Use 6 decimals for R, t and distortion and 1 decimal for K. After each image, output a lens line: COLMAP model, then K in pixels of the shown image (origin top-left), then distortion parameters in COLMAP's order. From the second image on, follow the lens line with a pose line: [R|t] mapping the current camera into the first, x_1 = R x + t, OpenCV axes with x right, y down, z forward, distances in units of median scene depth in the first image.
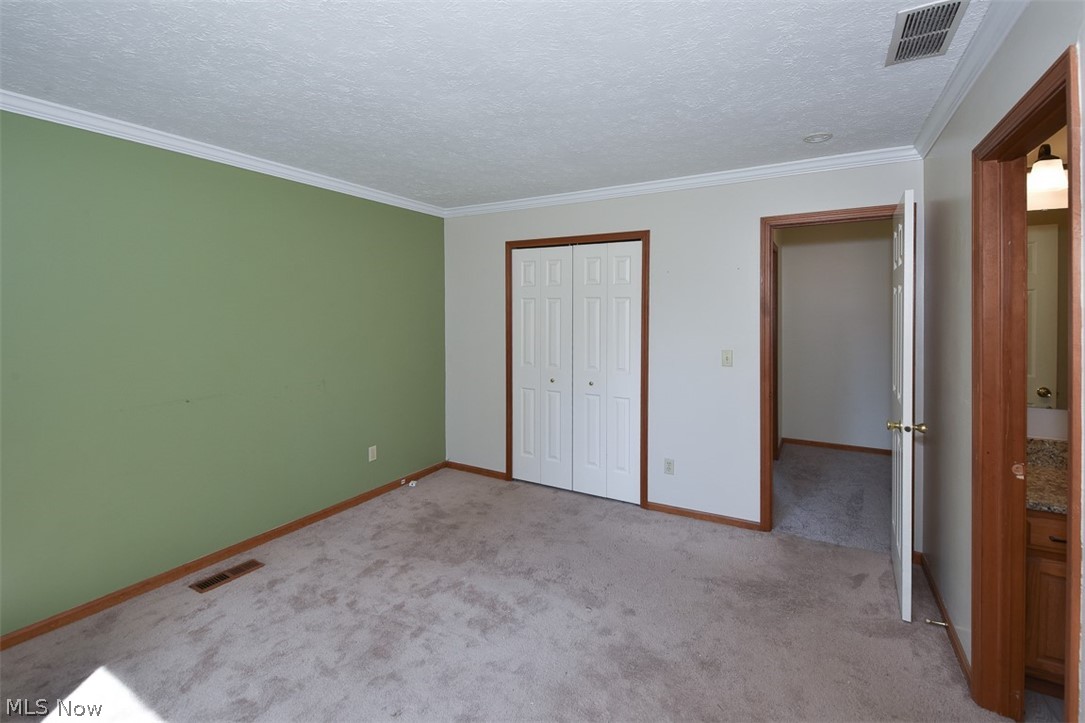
lens RADIAL K [[481.3, 0, 556.2], [0, 481.3, 308.6], [0, 0, 1]] dist [0.007597, -0.007992]
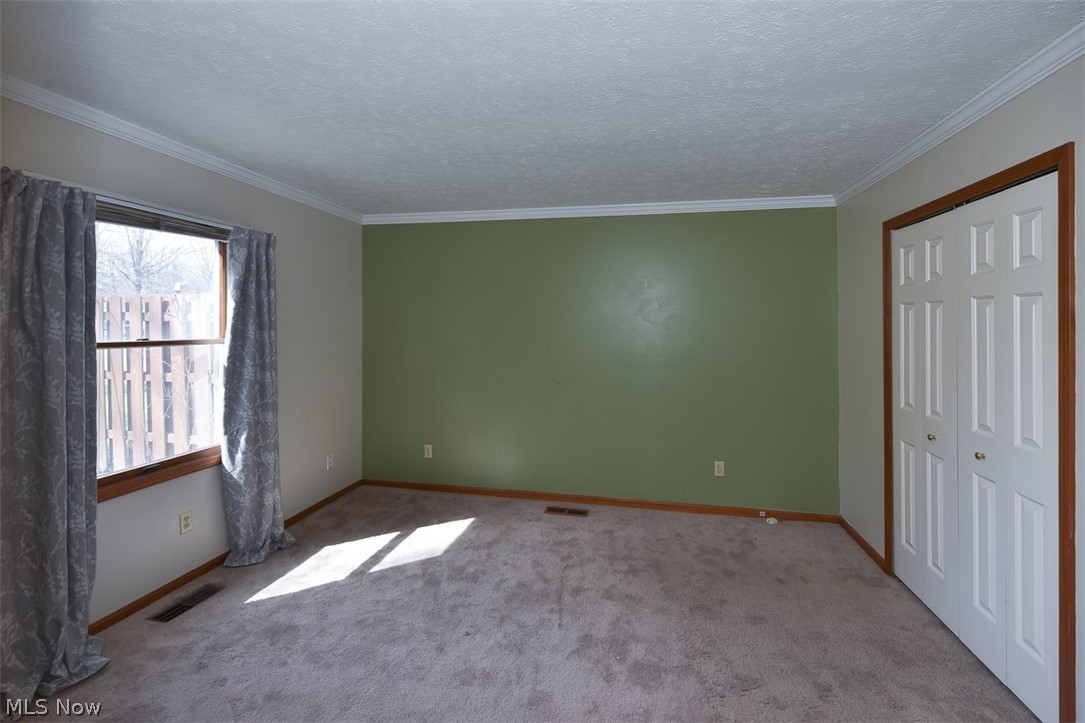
lens RADIAL K [[481.3, 0, 558.6], [0, 481.3, 322.8], [0, 0, 1]] dist [0.007597, -0.007992]
pose [[0.311121, 0.000770, -0.950370, 0.508168], [-0.009199, 0.999955, -0.002201, 0.011866], [0.950326, 0.009427, 0.311115, 0.440828]]
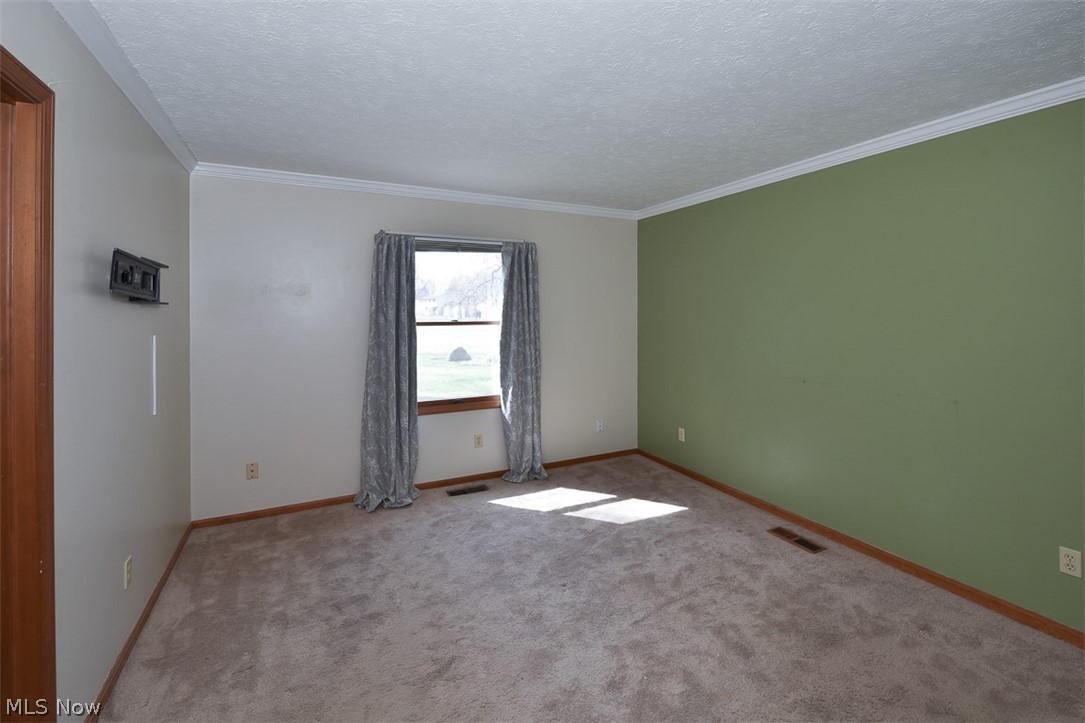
lens RADIAL K [[481.3, 0, 544.4], [0, 481.3, 321.1], [0, 0, 1]] dist [0.007597, -0.007992]
pose [[-0.571111, 0.019125, -0.820650, 0.455925], [0.001522, 0.999752, 0.022240, 0.017421], [0.820872, 0.011453, -0.570998, 0.936905]]
